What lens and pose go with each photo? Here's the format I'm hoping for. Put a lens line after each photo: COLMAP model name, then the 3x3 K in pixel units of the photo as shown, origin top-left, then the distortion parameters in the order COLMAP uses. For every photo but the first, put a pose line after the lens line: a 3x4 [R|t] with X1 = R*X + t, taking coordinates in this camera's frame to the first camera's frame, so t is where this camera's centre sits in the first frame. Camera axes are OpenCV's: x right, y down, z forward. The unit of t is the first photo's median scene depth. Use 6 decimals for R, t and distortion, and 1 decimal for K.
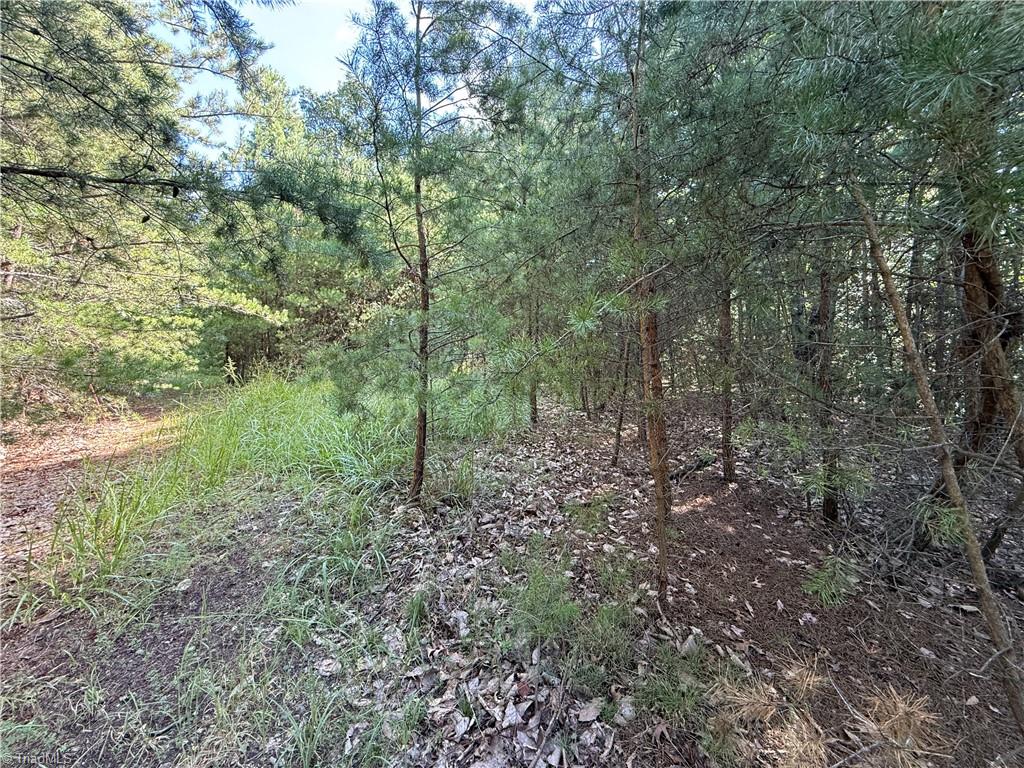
lens RADIAL K [[406.9, 0, 506.4], [0, 406.9, 386.3], [0, 0, 1]] dist [0.001681, -0.000170]
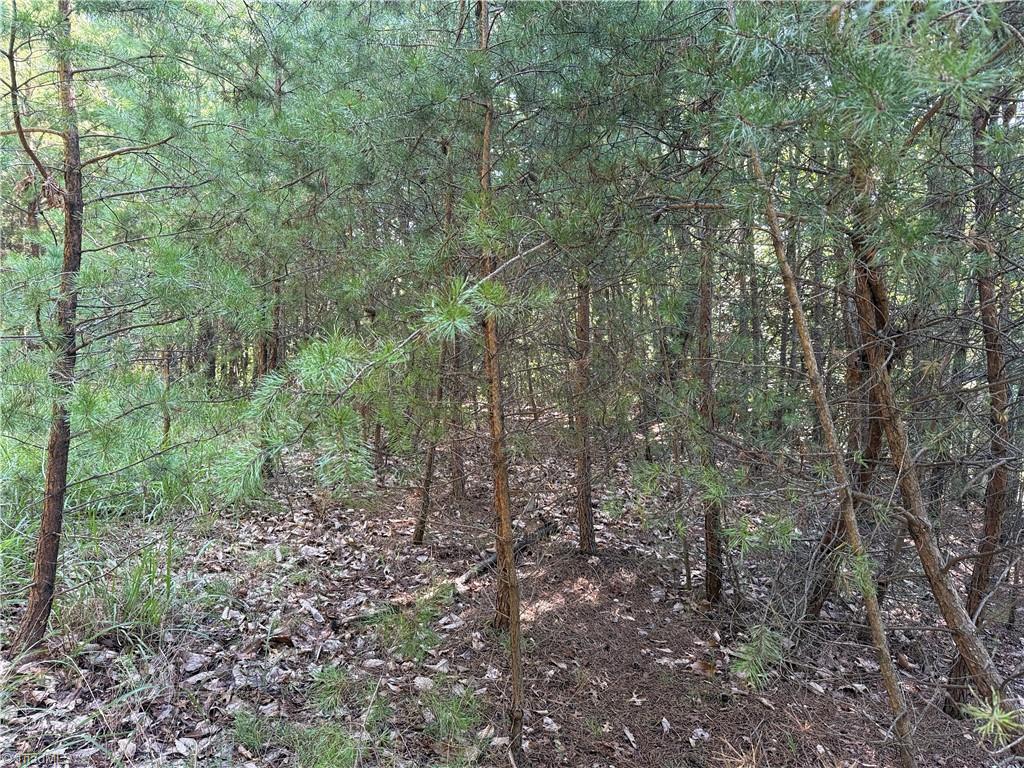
lens RADIAL K [[717.4, 0, 514.1], [0, 717.4, 381.8], [0, 0, 1]] dist [0.007819, -0.016278]
pose [[0.914117, 0.015036, 0.405172, -0.055691], [-0.000053, 0.999317, -0.036965, -0.005696], [-0.405451, 0.033769, 0.913493, -0.032022]]
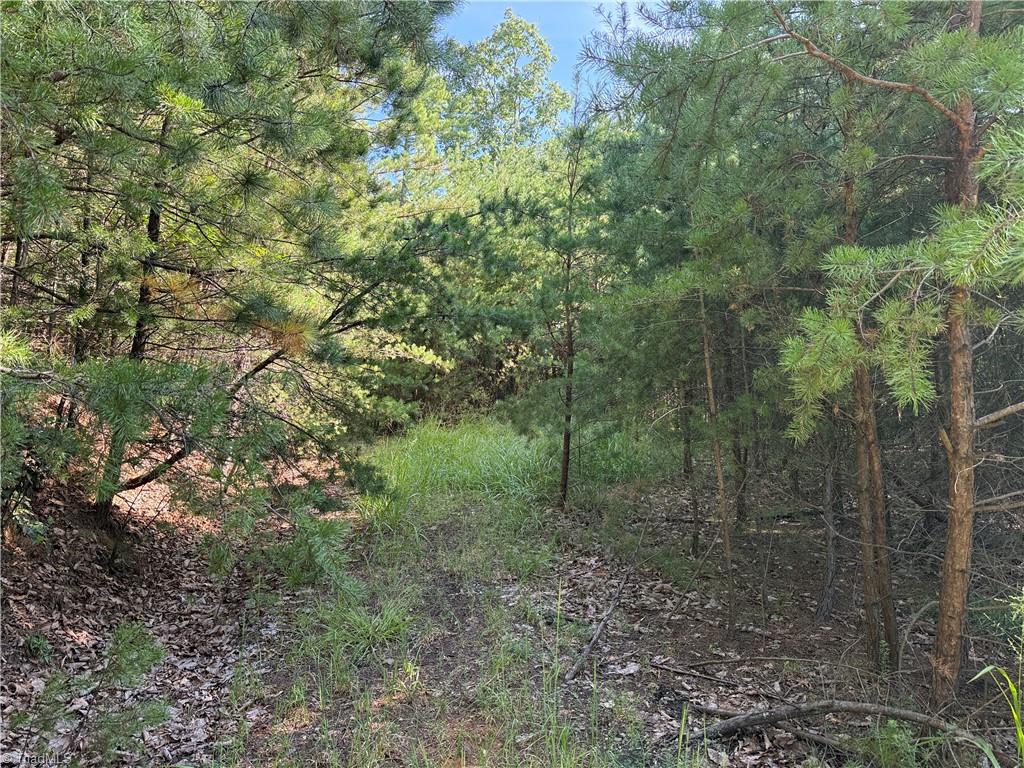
lens RADIAL K [[717.4, 0, 514.8], [0, 717.4, 378.3], [0, 0, 1]] dist [0.007819, -0.016278]
pose [[0.949210, 0.000897, -0.314642, 0.387320], [-0.032758, 0.994843, -0.095988, 0.079909], [0.312933, 0.101420, 0.944345, -1.369101]]
